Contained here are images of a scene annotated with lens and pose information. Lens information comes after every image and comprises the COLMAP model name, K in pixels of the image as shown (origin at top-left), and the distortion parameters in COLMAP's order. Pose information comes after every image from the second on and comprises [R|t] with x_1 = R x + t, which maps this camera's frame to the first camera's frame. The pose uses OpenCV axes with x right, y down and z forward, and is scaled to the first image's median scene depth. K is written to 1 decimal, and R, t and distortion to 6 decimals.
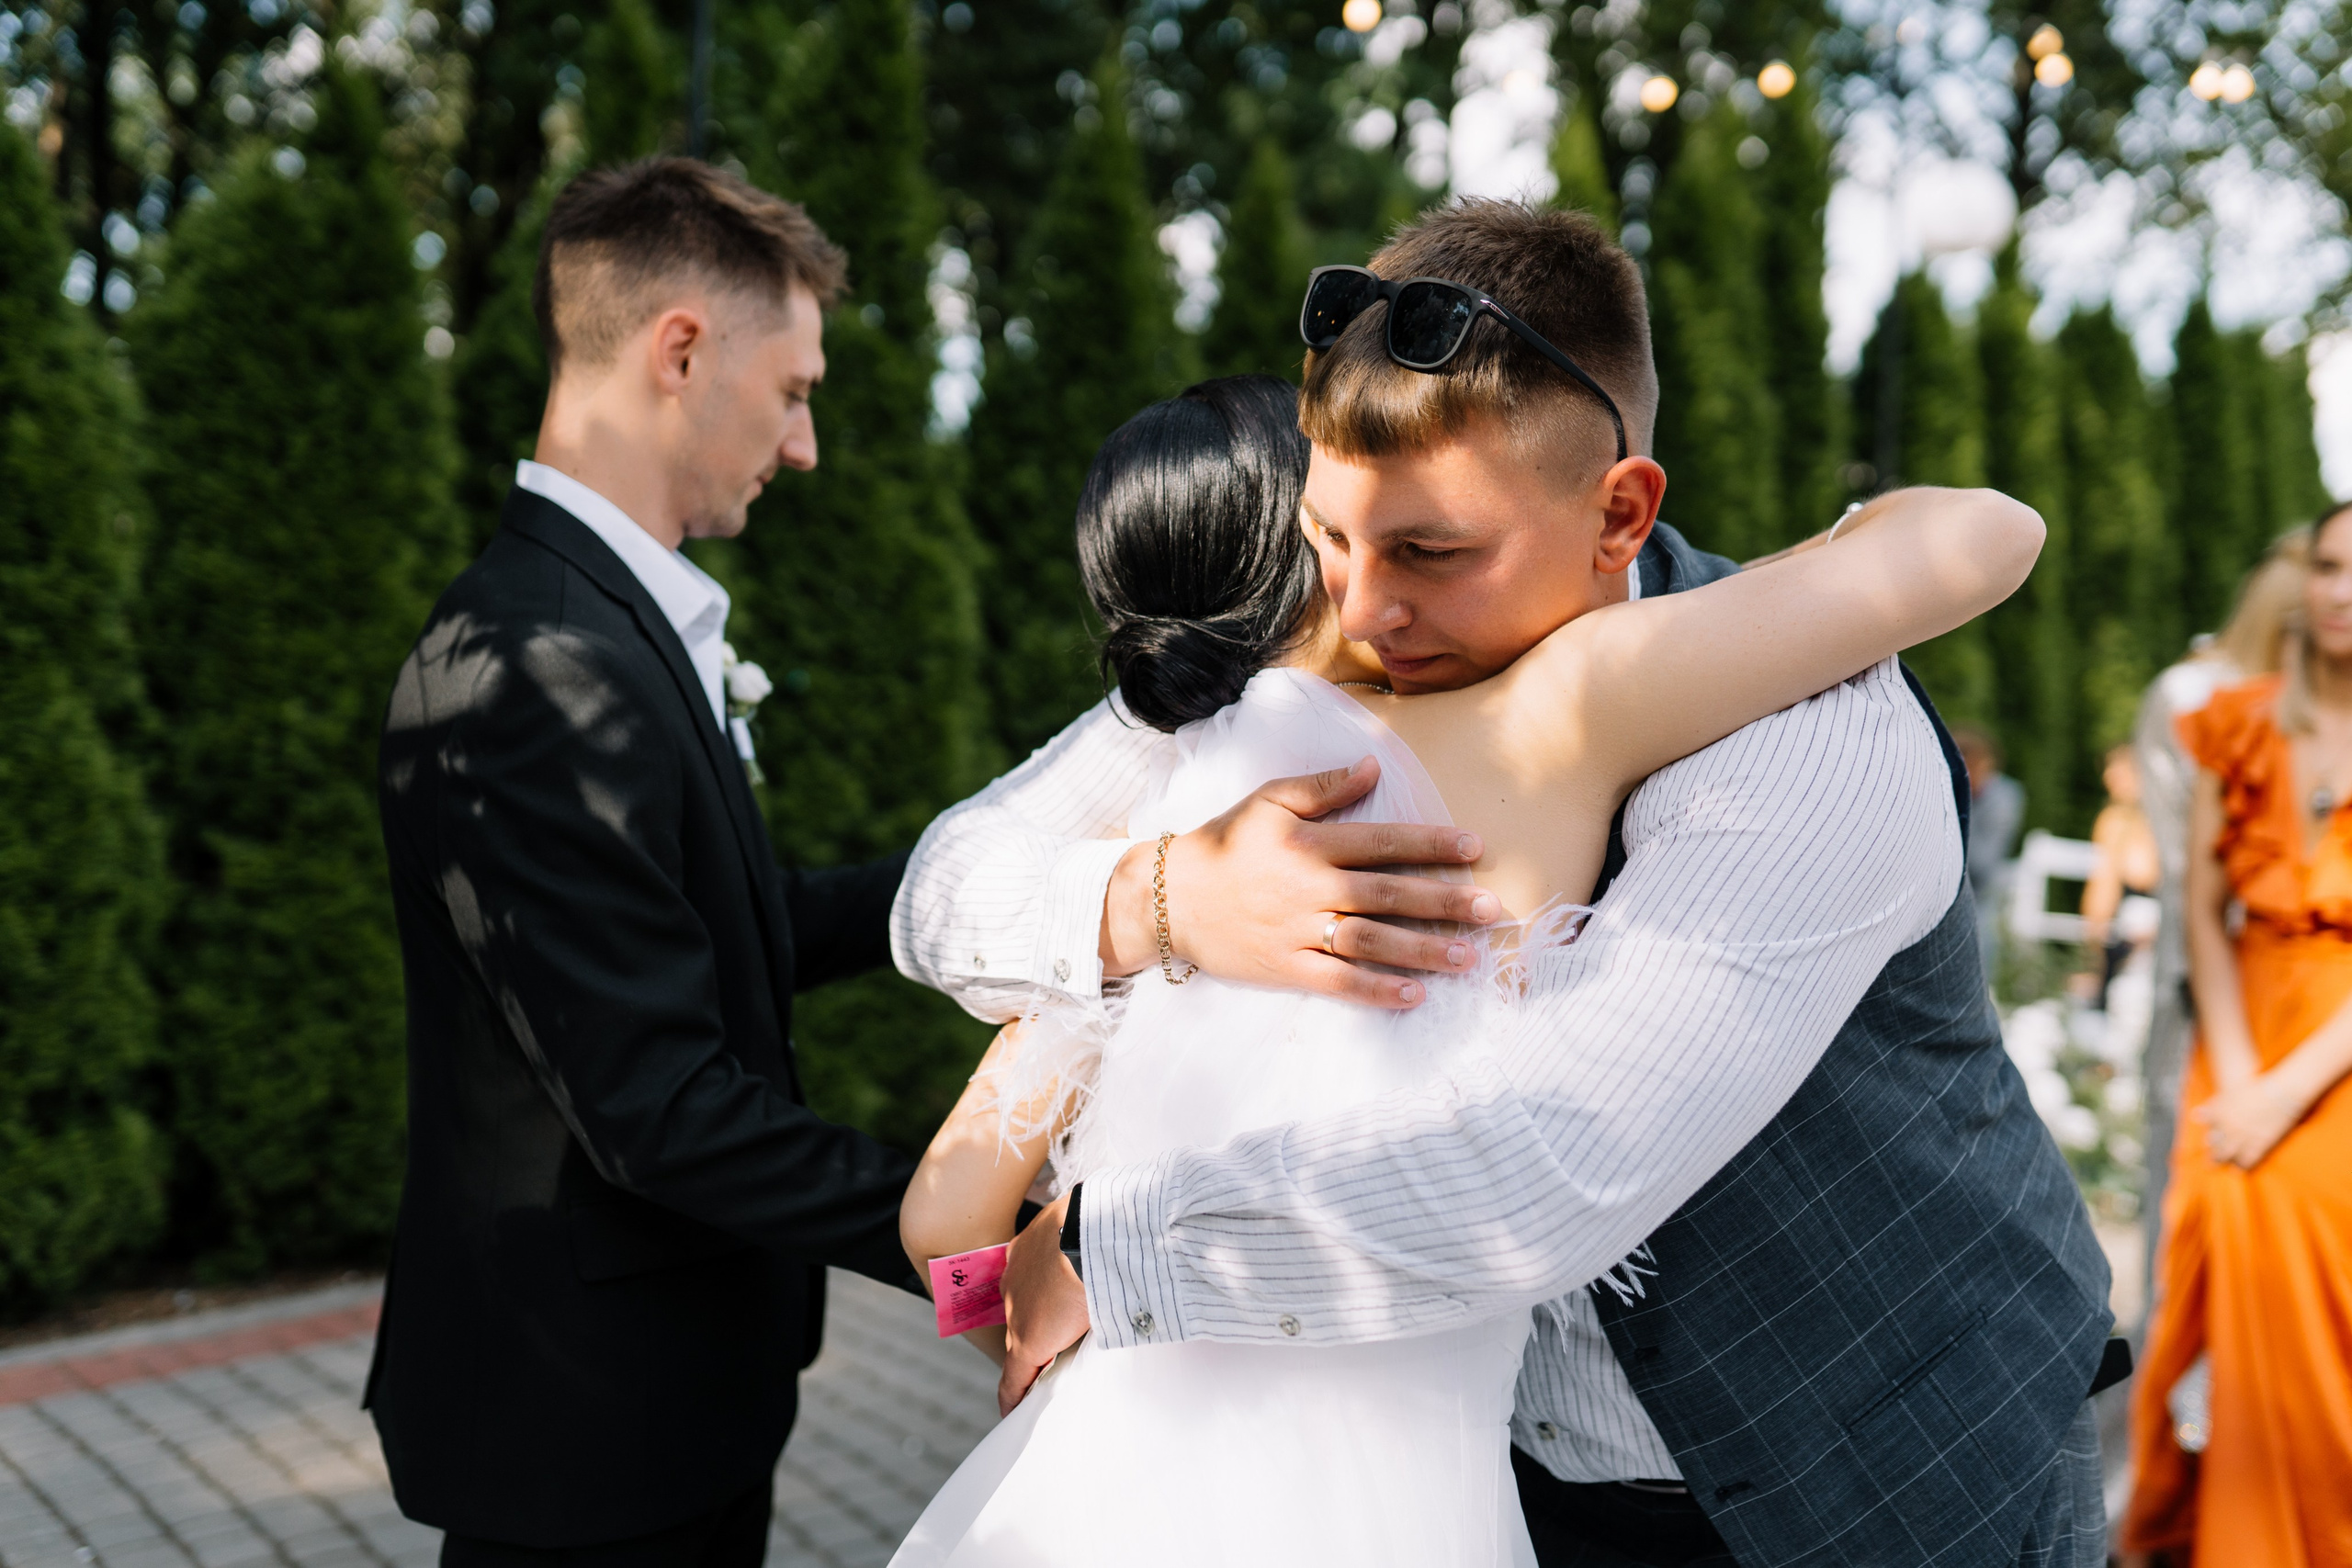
lens RADIAL K [[2291.8, 0, 1165.6], [0, 2291.8, 781.6], [0, 0, 1]] dist [0.000168, -0.005506]
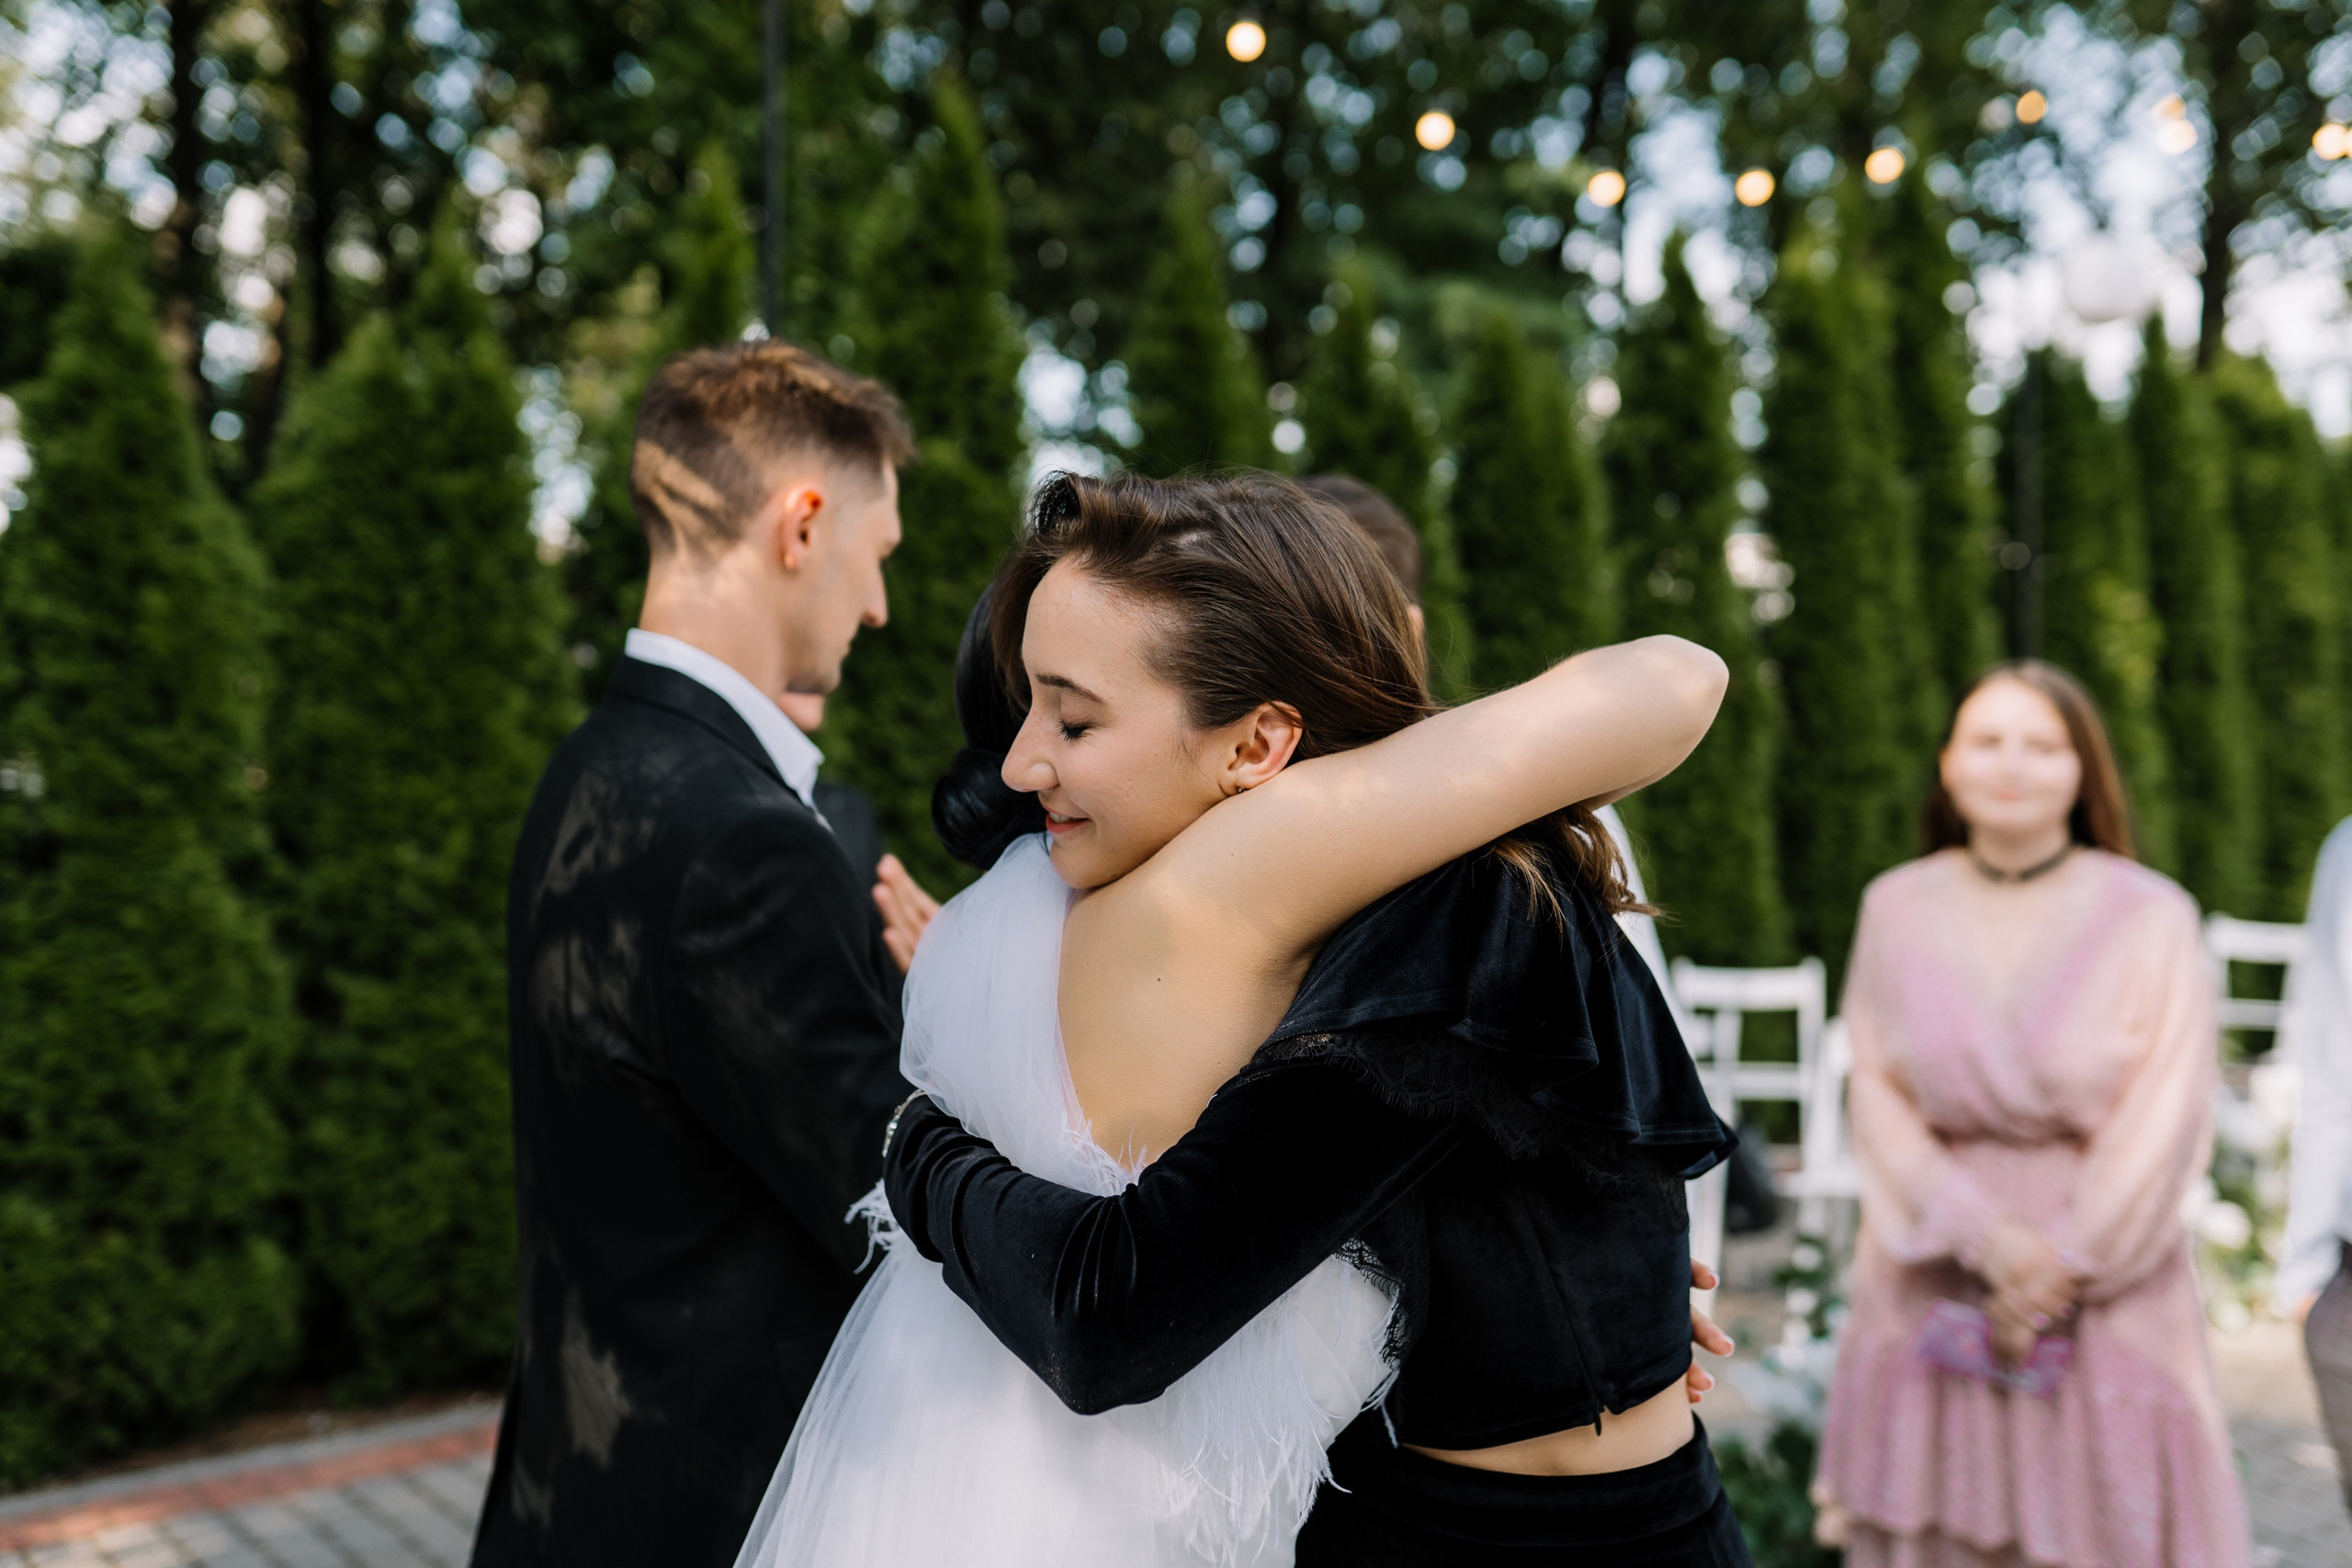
lens RADIAL K [[2291.8, 0, 1165.6], [0, 2291.8, 781.6], [0, 0, 1]] dist [0.000168, -0.005506]
pose [[0.993413, -0.038334, -0.107983, 0.078974], [0.033061, 0.998191, -0.050208, 0.000167], [0.109713, 0.046308, 0.992884, -0.007925]]
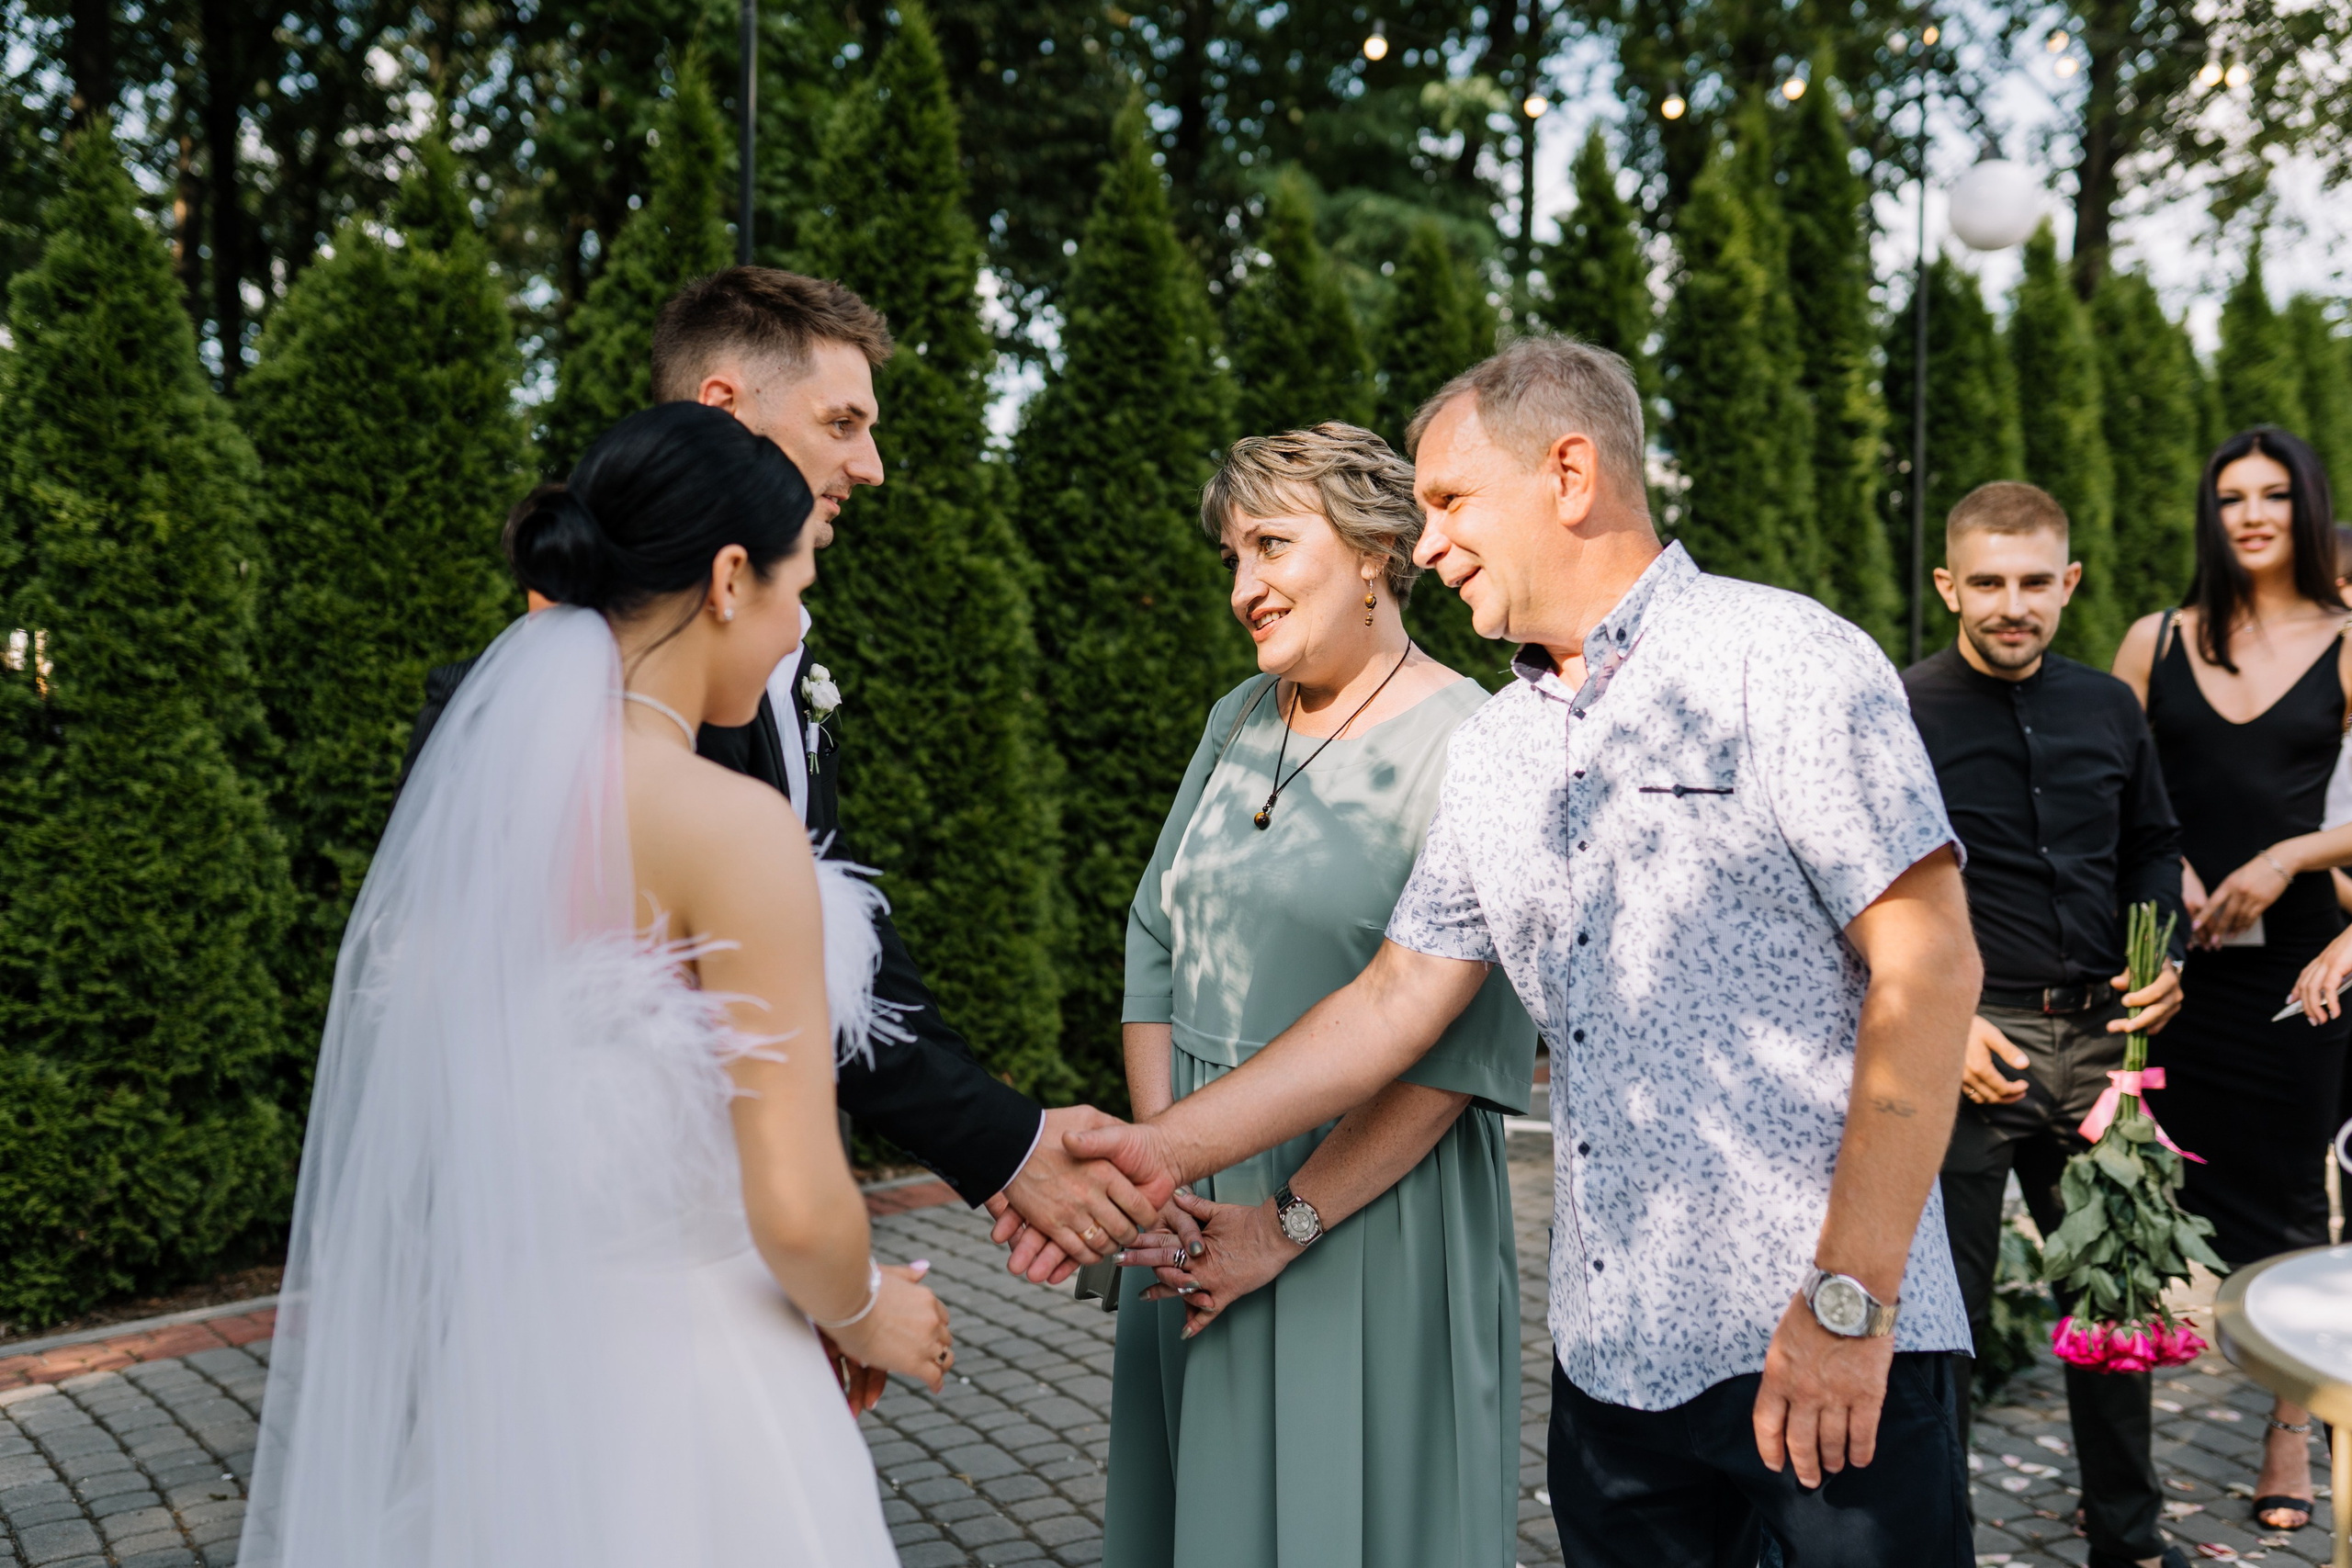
lens RADIAL K [[2310.2, 0, 1183.3], [0, 2310.2, 786.1], [0, 0, 1]] dist [-0.000889, 0.002103]
pose [[0.998146, -0.031563, -0.052048, 0.051240], [0.031038, 0.999459, -0.010875, 0.018836], [0.052363, 0.009239, 0.998585, -0.086213]]
